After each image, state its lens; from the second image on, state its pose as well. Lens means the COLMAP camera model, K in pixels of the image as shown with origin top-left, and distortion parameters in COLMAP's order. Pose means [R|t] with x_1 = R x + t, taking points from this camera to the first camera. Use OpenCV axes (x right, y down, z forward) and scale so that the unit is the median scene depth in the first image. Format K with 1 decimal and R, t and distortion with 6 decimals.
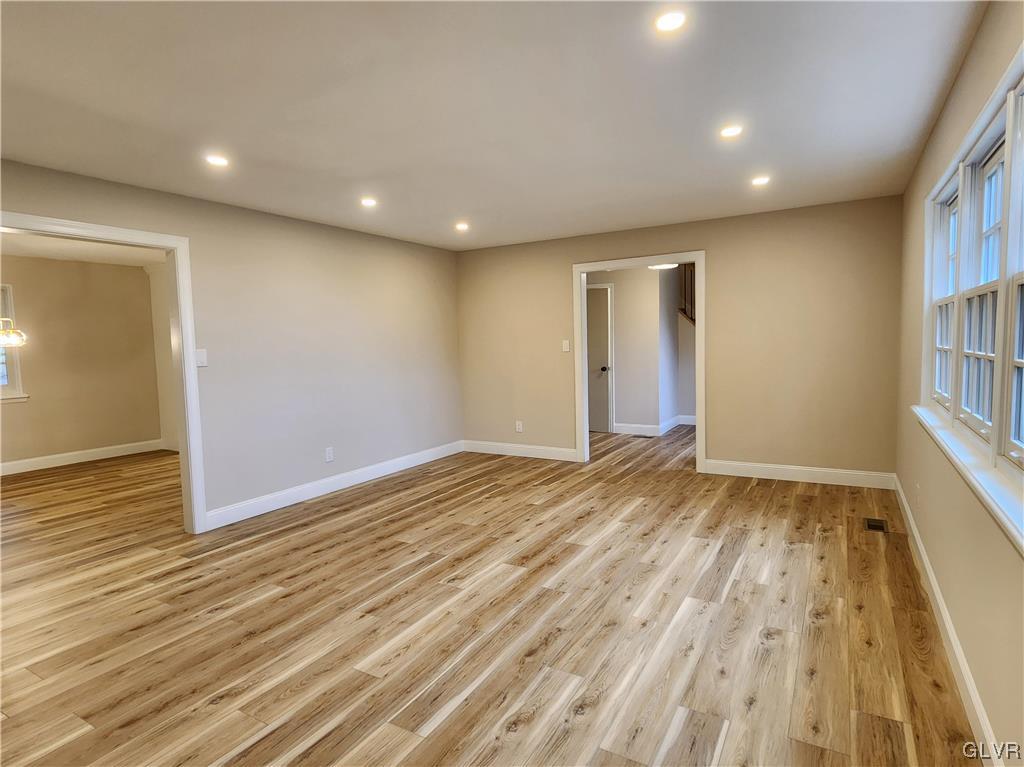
lens RADIAL K [[574.0, 0, 508.9], [0, 574.0, 382.0], [0, 0, 1]] dist [-0.001122, -0.001156]
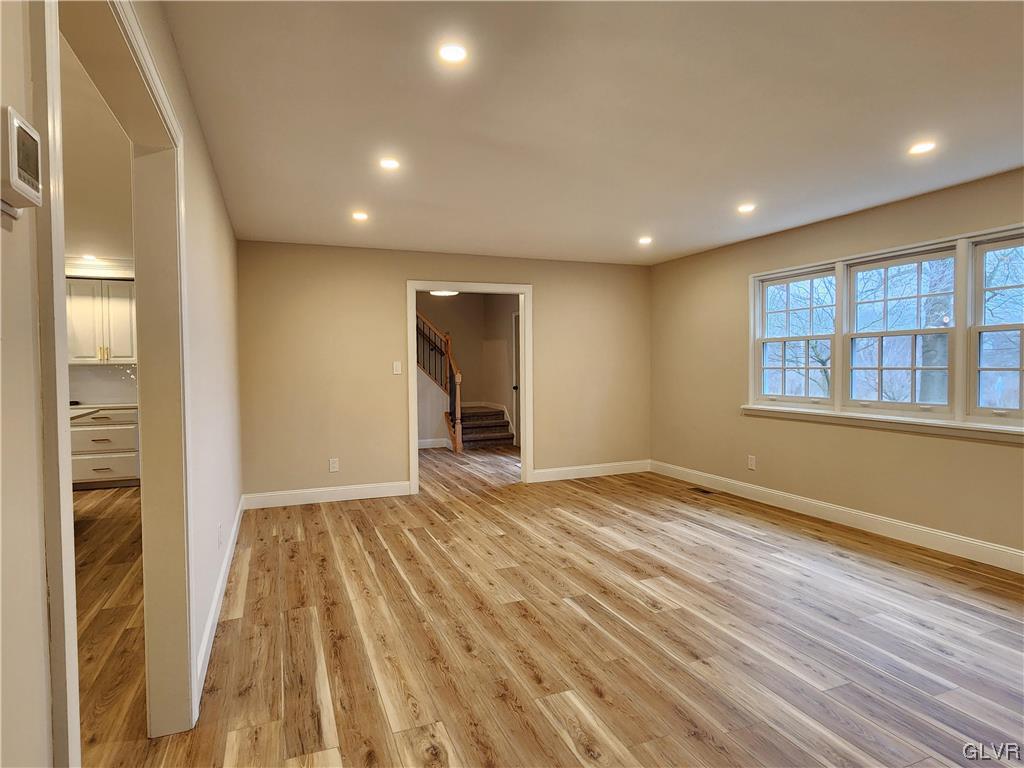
lens RADIAL K [[574.0, 0, 508.9], [0, 574.0, 382.5], [0, 0, 1]] dist [-0.001122, -0.001156]
pose [[0.606296, -0.004146, 0.795228, -0.798604], [0.051147, 0.998119, -0.033792, -0.000056], [-0.793592, 0.061162, 0.605368, 0.486511]]
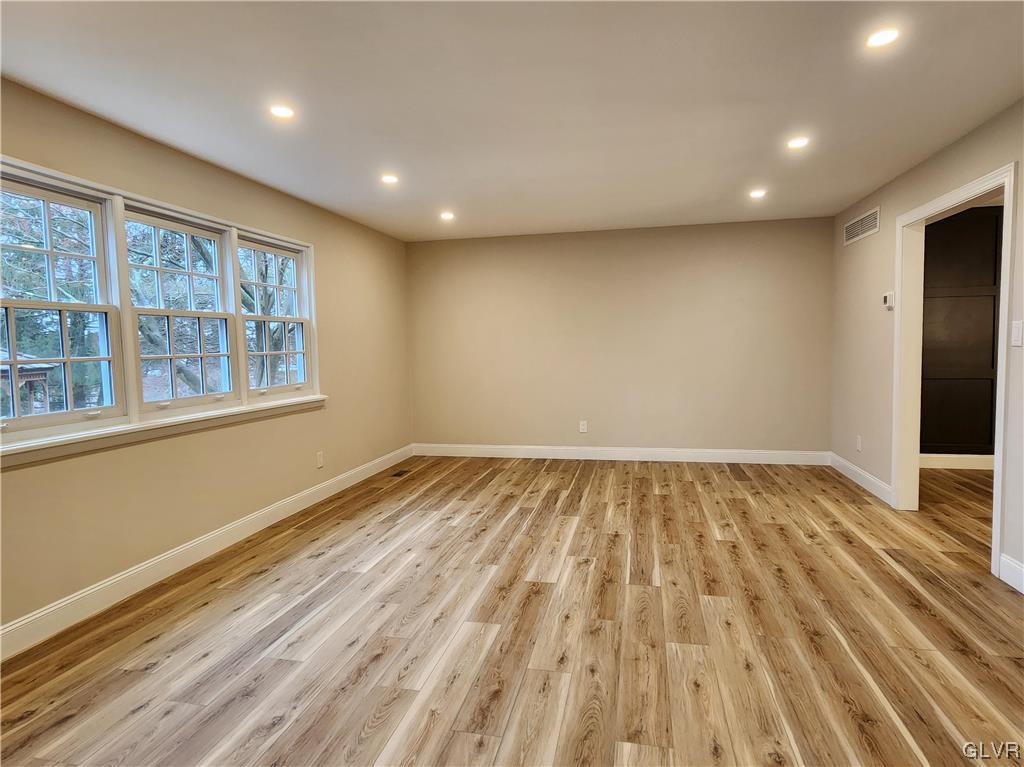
lens RADIAL K [[574.0, 0, 508.9], [0, 574.0, 382.0], [0, 0, 1]] dist [-0.001122, -0.001156]
pose [[-0.952840, 0.065420, -0.296338, 0.257967], [0.022895, 0.989201, 0.144763, -0.101615], [0.302608, 0.131151, -0.944048, 1.529570]]
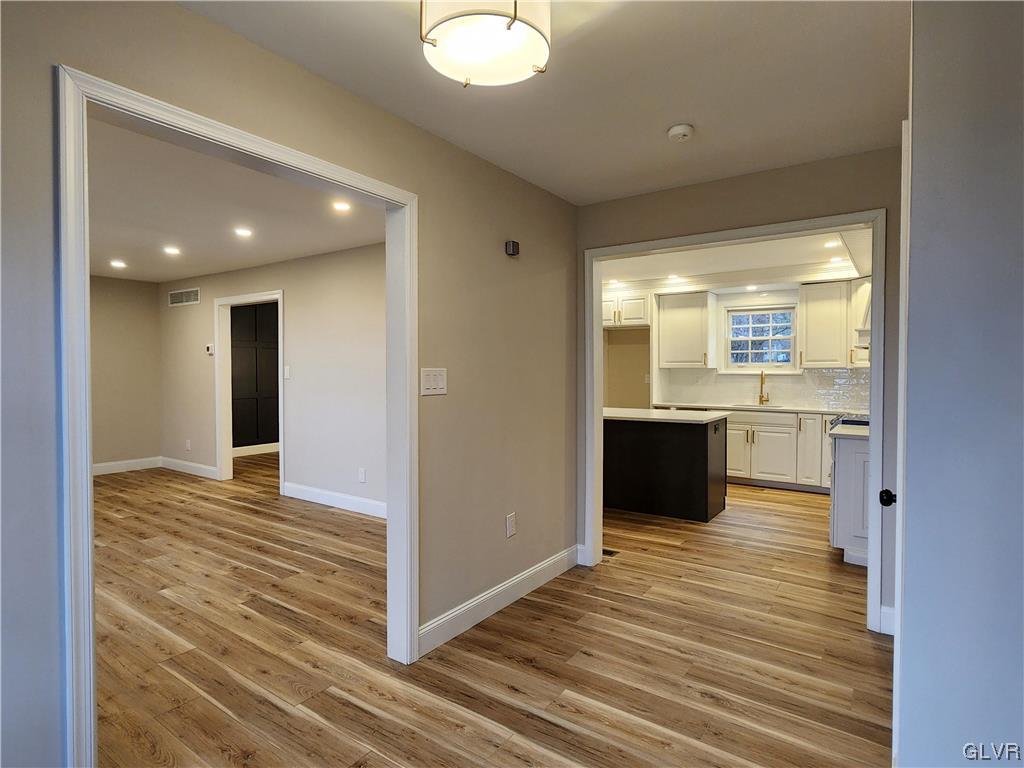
lens RADIAL K [[557.1, 0, 496.3], [0, 557.1, 380.7], [0, 0, 1]] dist [0.004795, -0.000099]
pose [[-0.097855, 0.047980, -0.994043, 0.809317], [-0.072426, 0.995845, 0.055197, -0.140383], [0.992562, 0.077396, -0.093973, 1.709578]]
